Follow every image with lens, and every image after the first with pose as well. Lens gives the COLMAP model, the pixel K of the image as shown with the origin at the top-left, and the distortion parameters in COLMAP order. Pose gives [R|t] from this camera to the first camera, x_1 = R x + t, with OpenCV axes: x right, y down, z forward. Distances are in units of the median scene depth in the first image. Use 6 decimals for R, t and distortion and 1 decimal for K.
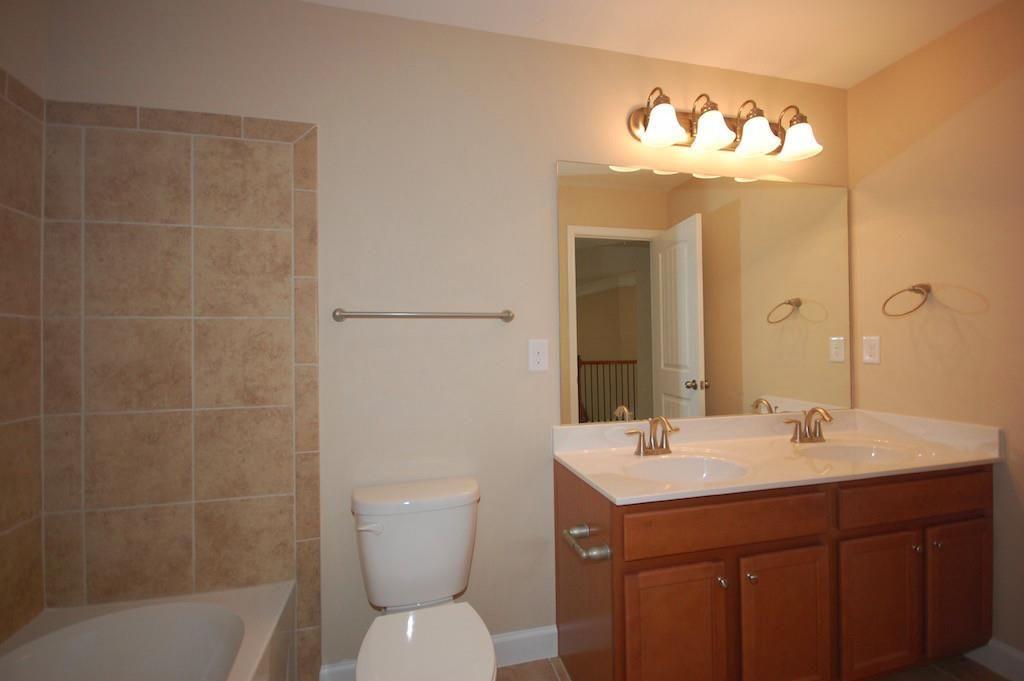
lens RADIAL K [[454.5, 0, 516.3], [0, 454.5, 343.6], [0, 0, 1]] dist [-0.003324, -0.000817]
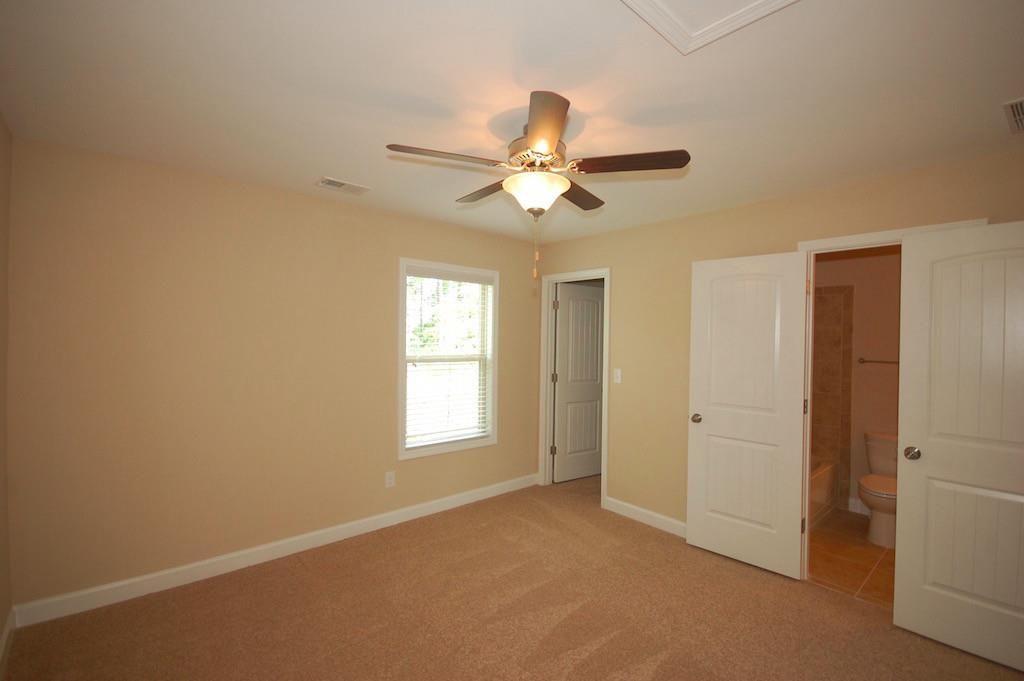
lens RADIAL K [[454.5, 0, 515.9], [0, 454.5, 341.4], [0, 0, 1]] dist [-0.003324, -0.000817]
pose [[0.479483, 0.023675, -0.877232, 0.896317], [-0.009188, 0.999717, 0.021958, -0.209886], [0.877503, -0.002469, 0.479565, -1.895016]]
